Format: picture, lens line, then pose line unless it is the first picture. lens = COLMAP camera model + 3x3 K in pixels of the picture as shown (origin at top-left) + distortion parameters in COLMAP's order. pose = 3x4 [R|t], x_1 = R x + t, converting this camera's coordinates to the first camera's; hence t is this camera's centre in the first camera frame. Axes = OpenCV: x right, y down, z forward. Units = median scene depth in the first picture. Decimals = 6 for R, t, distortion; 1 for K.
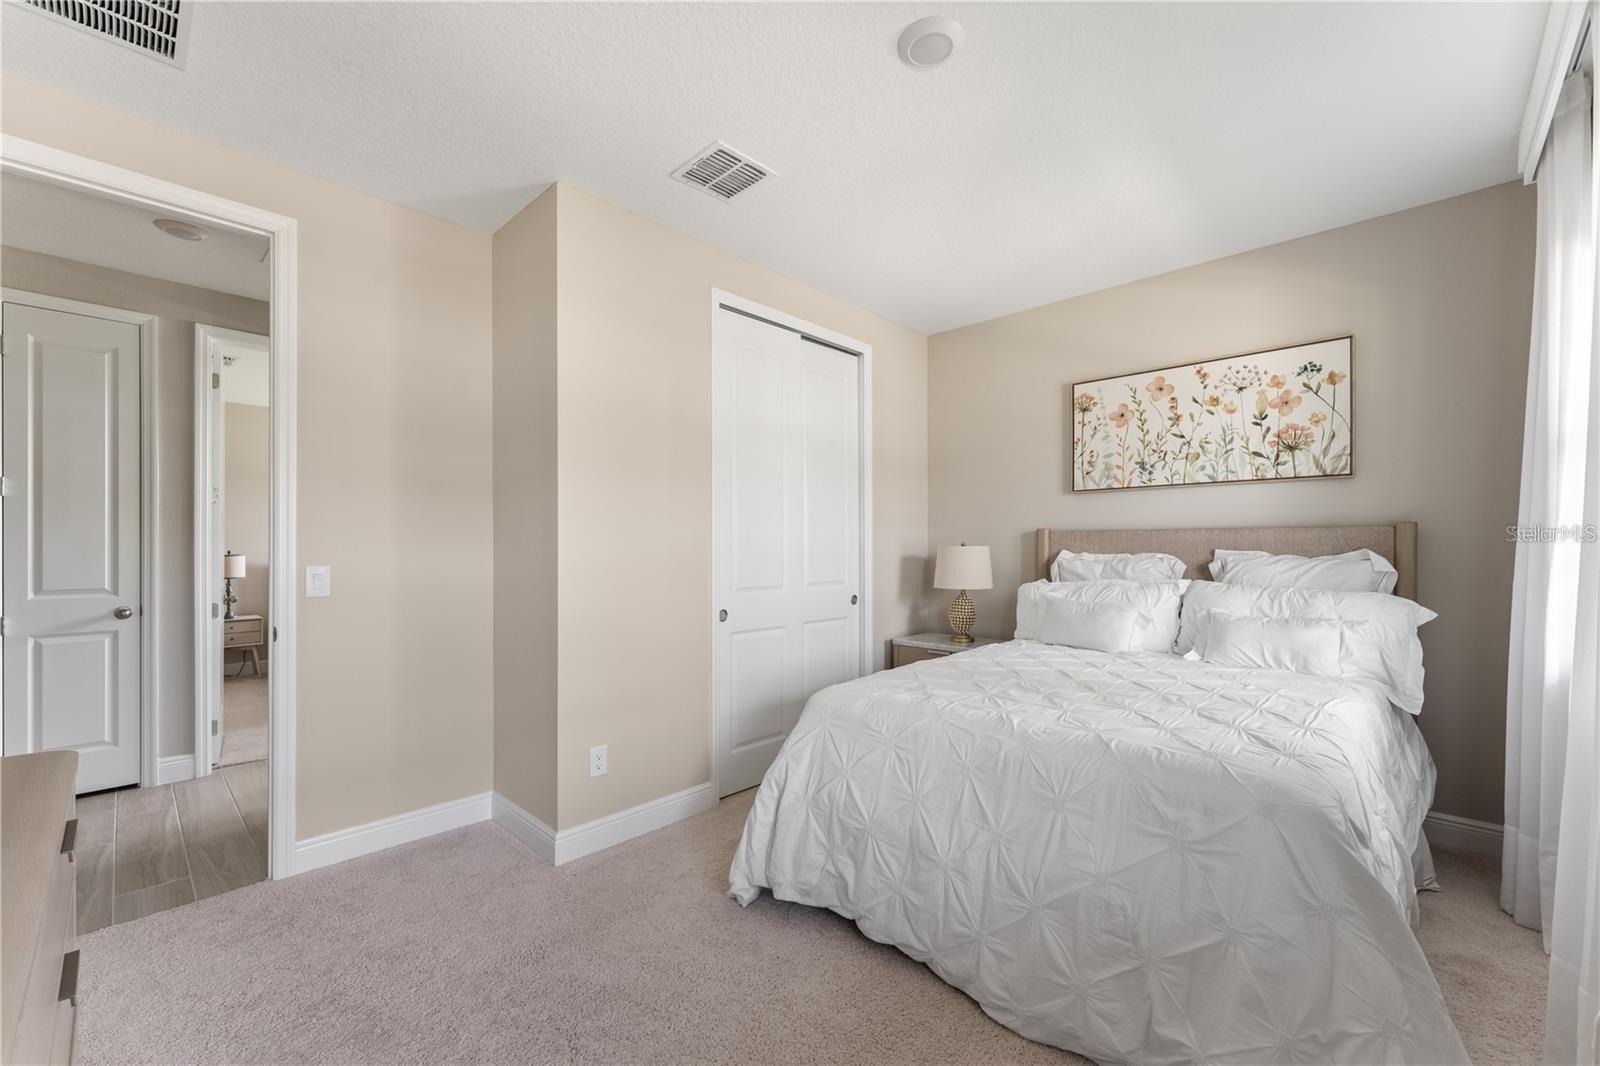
lens RADIAL K [[639.6, 0, 802.3], [0, 639.6, 531.6], [0, 0, 1]] dist [0.001527, -0.000138]
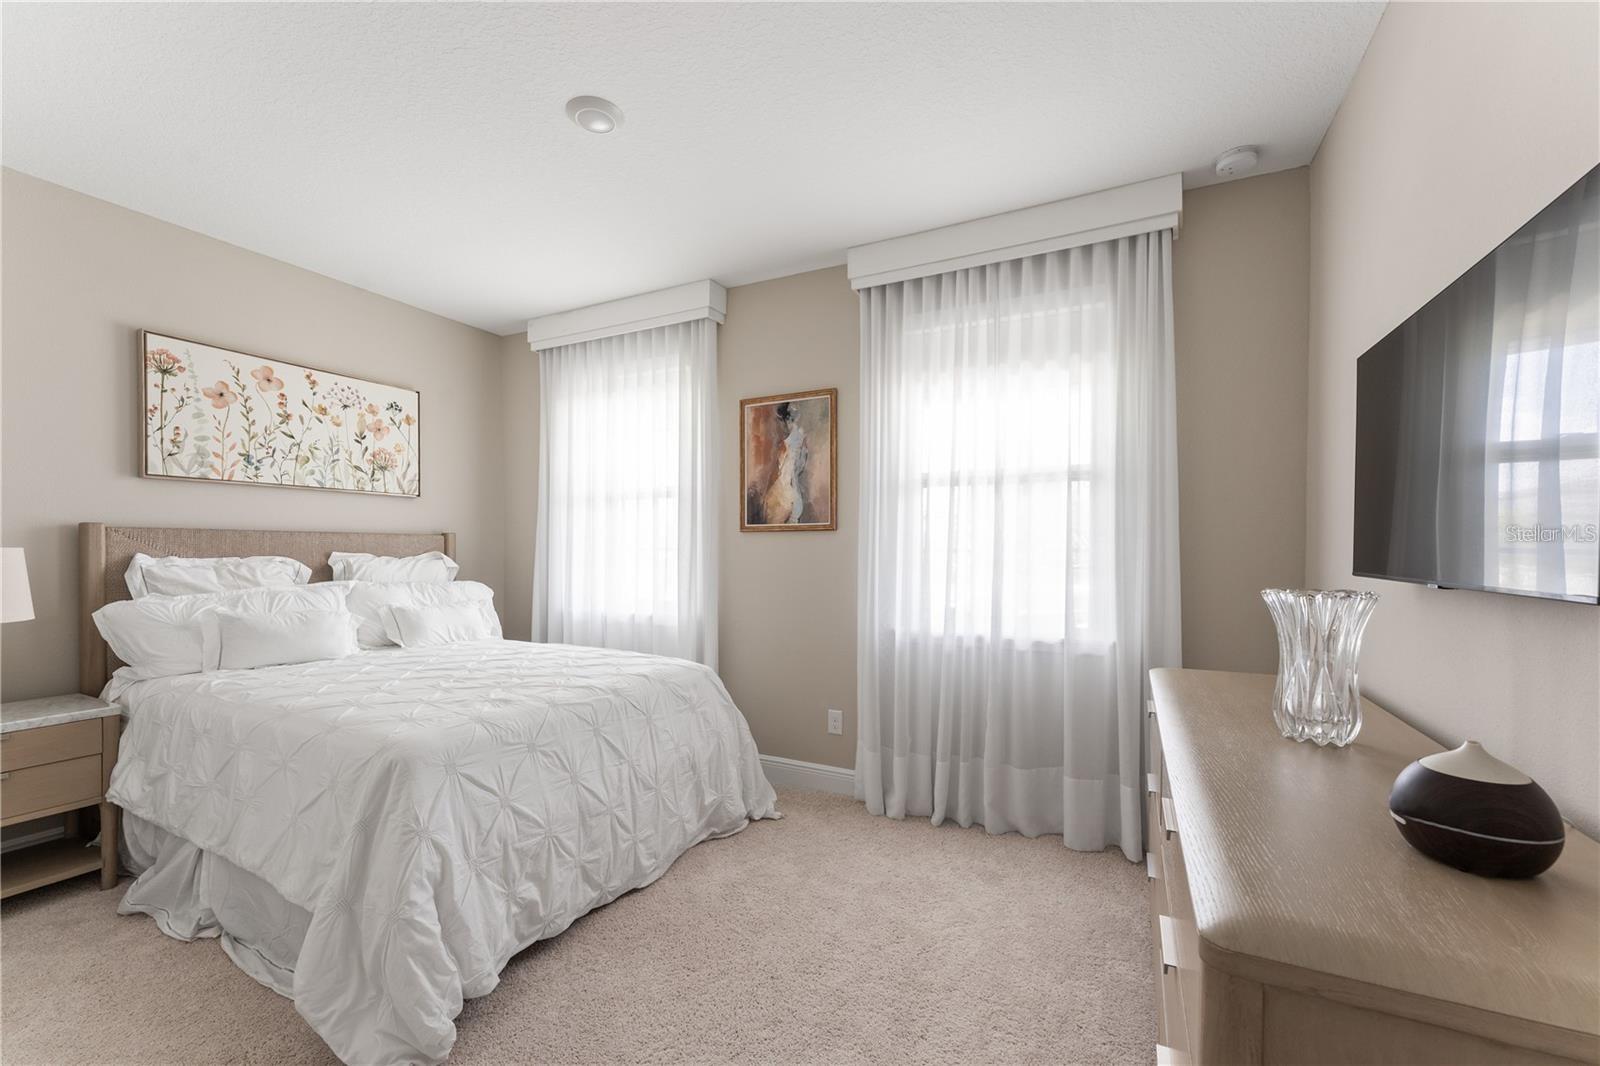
lens RADIAL K [[639.6, 0, 802.3], [0, 639.6, 531.6], [0, 0, 1]] dist [0.001527, -0.000138]
pose [[-0.283377, 0.026104, 0.958653, -0.568907], [-0.027444, 0.998999, -0.035315, 0.009451], [-0.958616, -0.036317, -0.282377, 0.530231]]
